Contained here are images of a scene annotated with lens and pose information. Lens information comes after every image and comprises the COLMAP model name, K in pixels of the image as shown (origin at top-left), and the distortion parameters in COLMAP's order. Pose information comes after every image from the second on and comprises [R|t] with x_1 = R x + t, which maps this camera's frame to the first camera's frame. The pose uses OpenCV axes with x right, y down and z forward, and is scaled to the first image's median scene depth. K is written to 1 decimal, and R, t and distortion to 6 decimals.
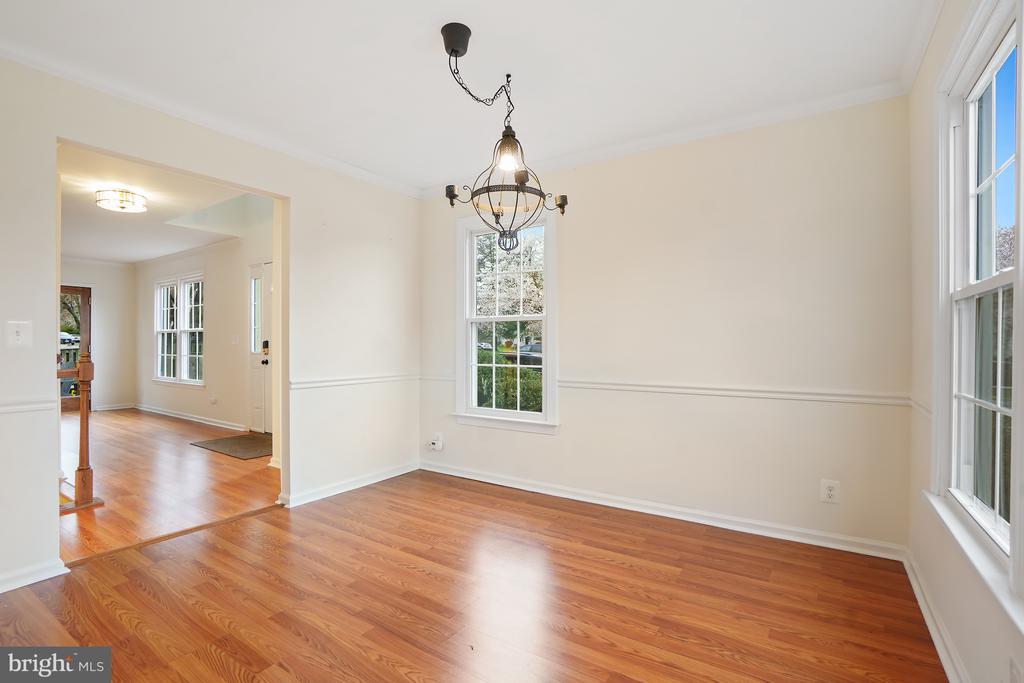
lens RADIAL K [[466.5, 0, 512.0], [0, 466.5, 341.5], [0, 0, 1]] dist [-0.062444, 0.025092]
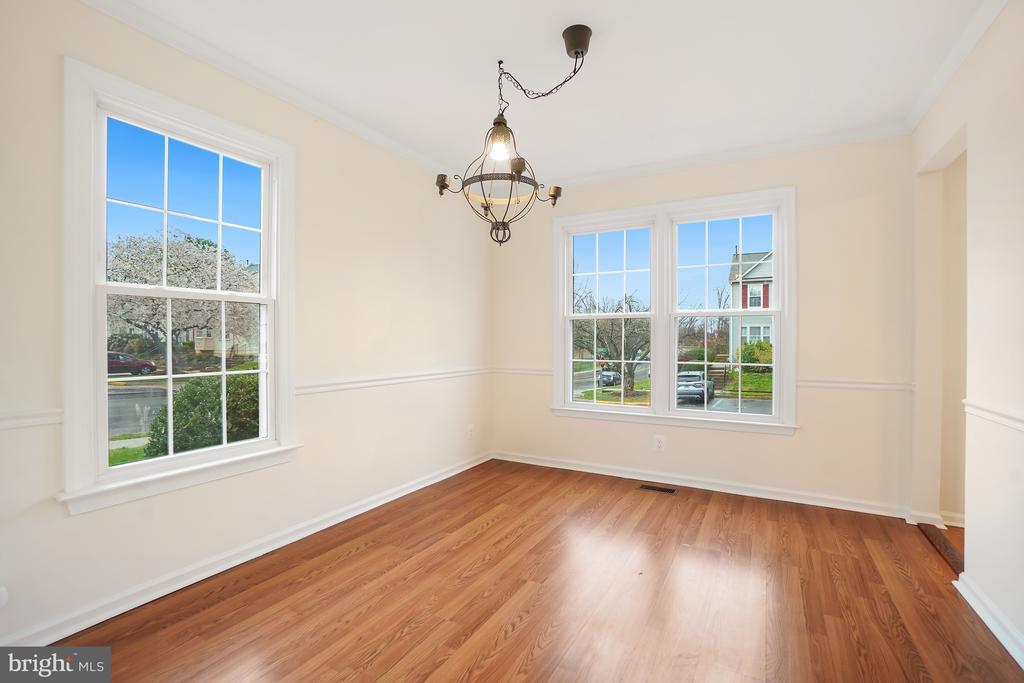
lens RADIAL K [[466.5, 0, 512.0], [0, 466.5, 341.5], [0, 0, 1]] dist [-0.062444, 0.025092]
pose [[-0.076793, -0.010297, 0.996994, -0.923308], [-0.017007, 0.999815, 0.009016, 0.001338], [-0.996902, -0.016263, -0.076954, 0.998435]]
